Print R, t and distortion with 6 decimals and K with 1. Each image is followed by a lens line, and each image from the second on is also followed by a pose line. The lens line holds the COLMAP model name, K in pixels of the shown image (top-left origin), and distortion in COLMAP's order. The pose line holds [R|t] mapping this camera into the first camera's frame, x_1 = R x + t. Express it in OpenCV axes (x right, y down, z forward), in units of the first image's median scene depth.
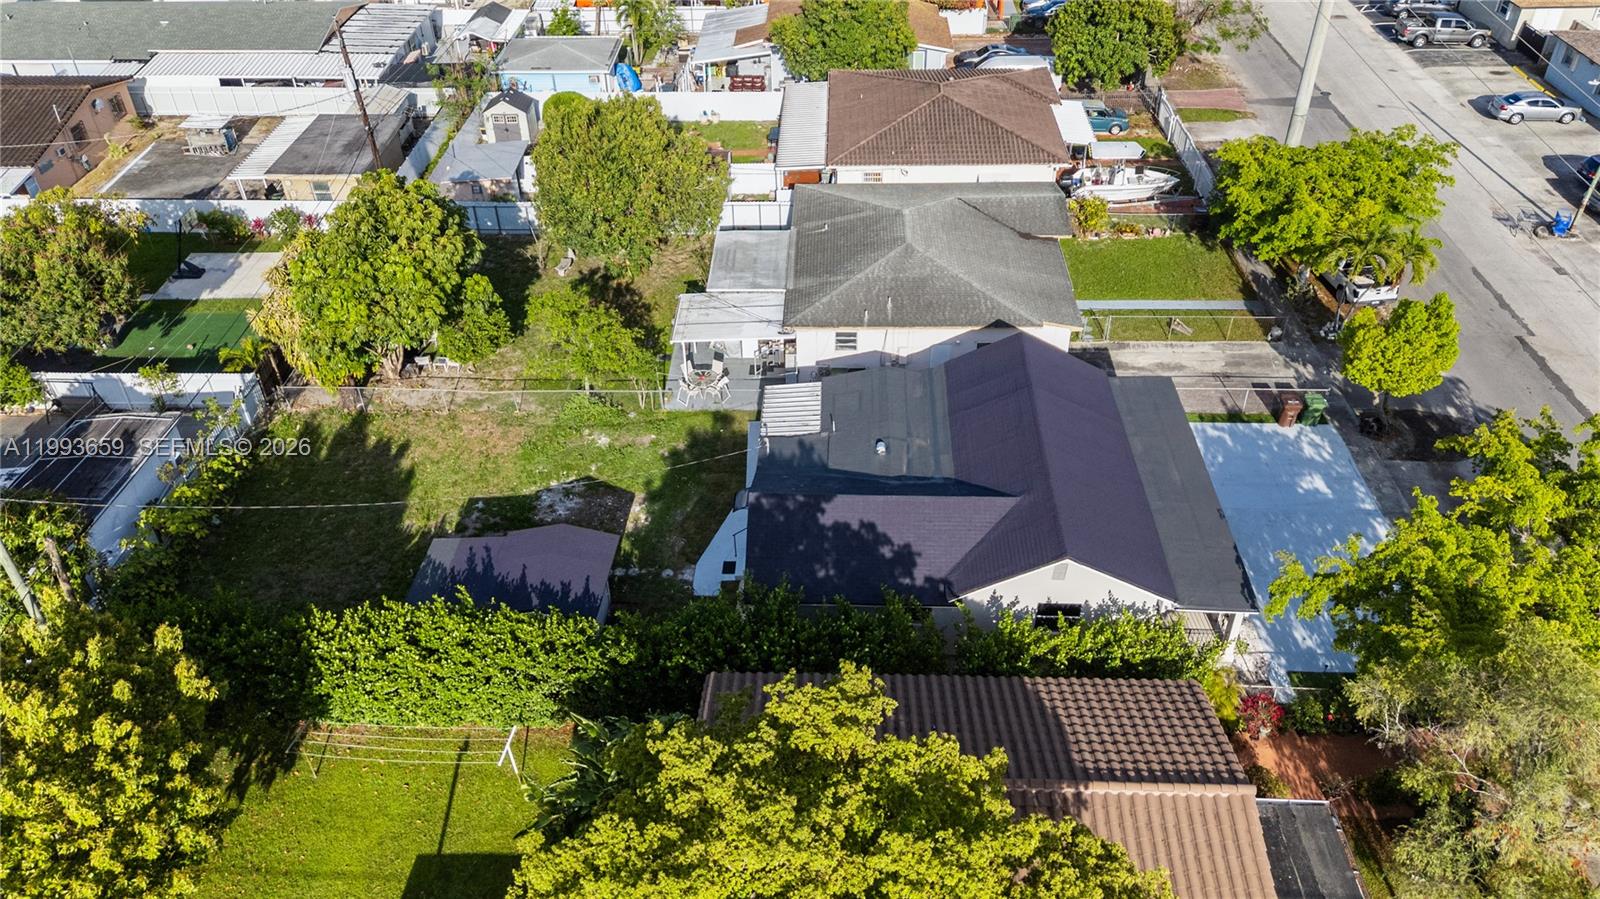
lens RADIAL K [[1178.7, 0, 801.2], [0, 1178.7, 453.5], [0, 0, 1]] dist [0.085078, -0.088676]
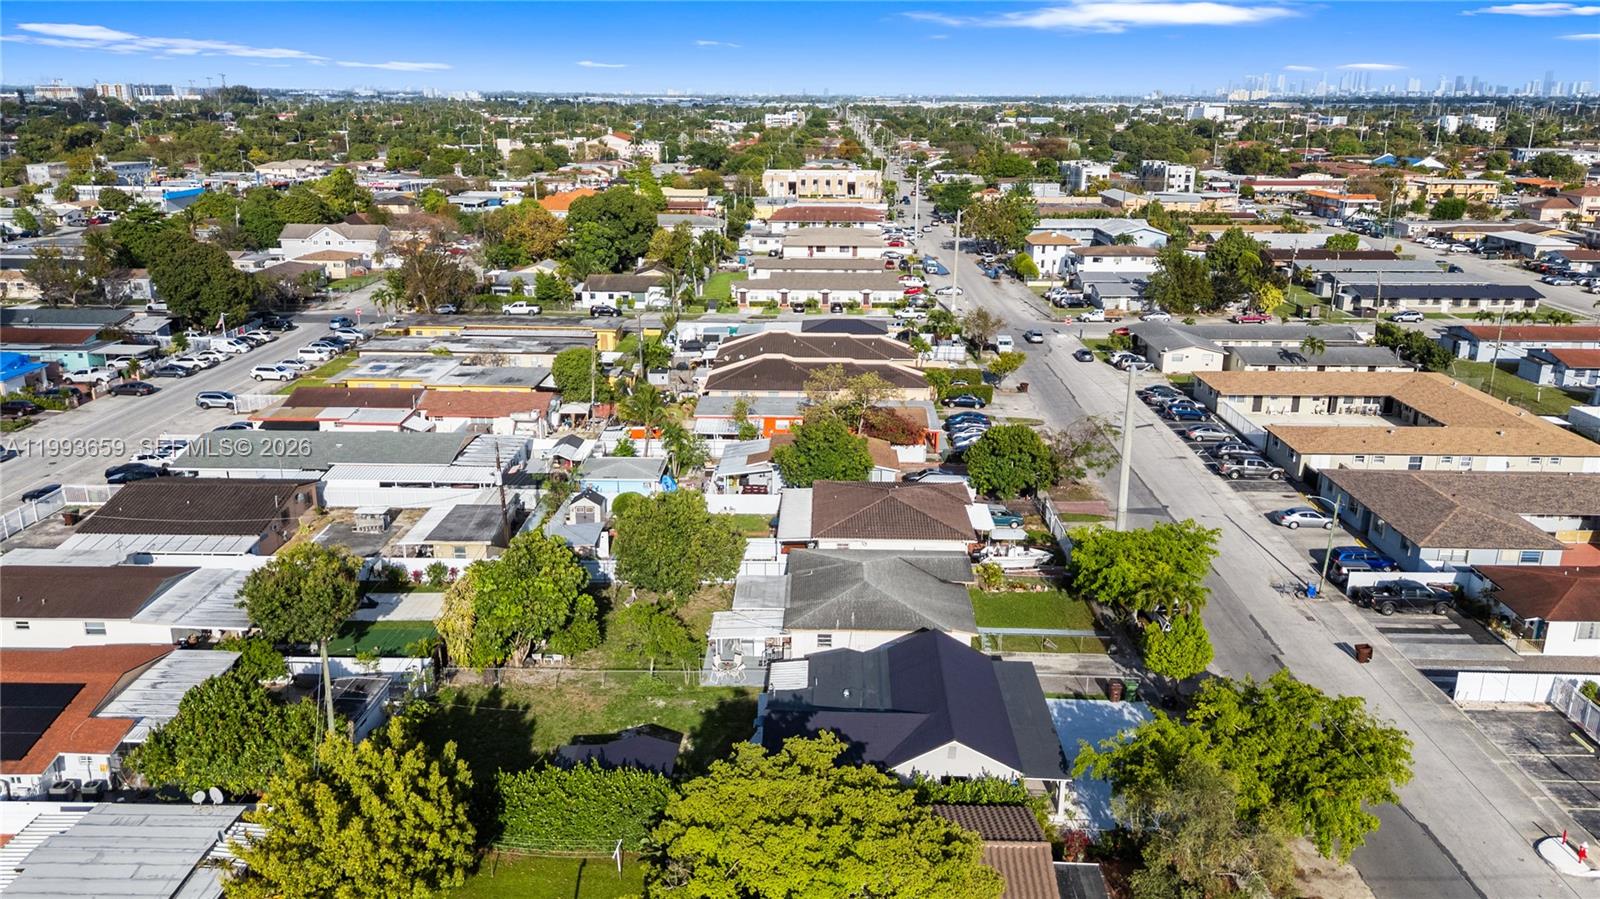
lens RADIAL K [[1178.7, 0, 801.2], [0, 1178.7, 453.5], [0, 0, 1]] dist [0.085078, -0.088676]
pose [[0.999720, 0.018723, 0.014451, -0.017018], [-0.012539, 0.937635, -0.347395, 0.195020], [-0.020054, 0.347117, 0.937607, -0.477658]]
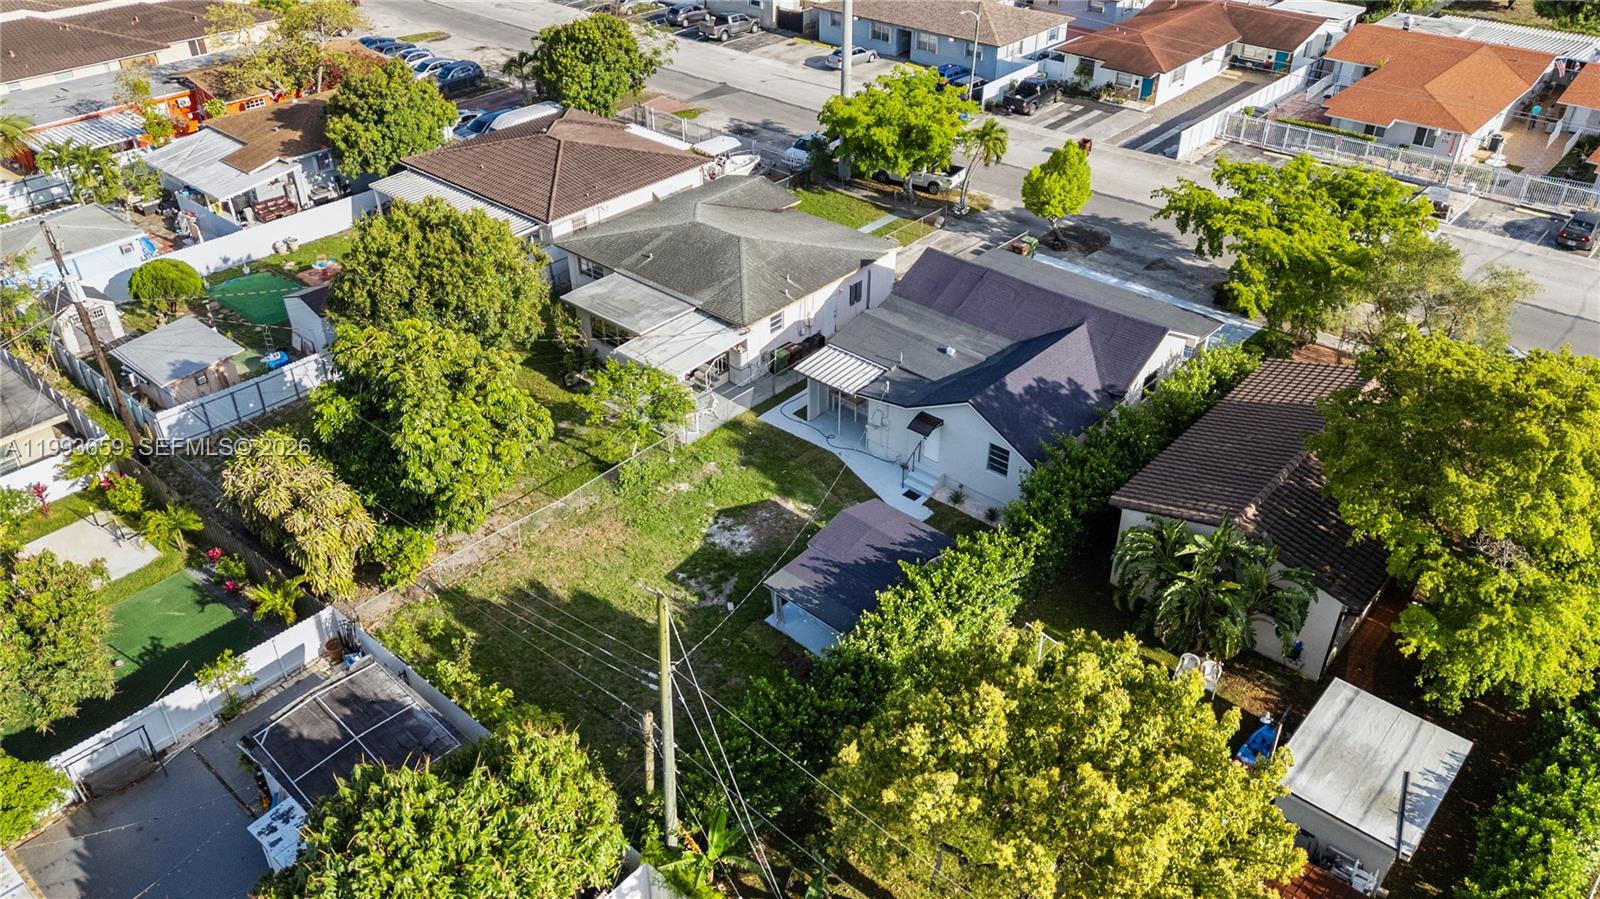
lens RADIAL K [[1195.8, 0, 800.0], [0, 1195.8, 449.5], [0, 0, 1]] dist [0.070530, -0.060962]
pose [[0.638074, -0.414729, 0.648738, -0.708663], [0.458351, 0.881588, 0.112770, -0.102135], [-0.618688, 0.225394, 0.752610, 0.139241]]
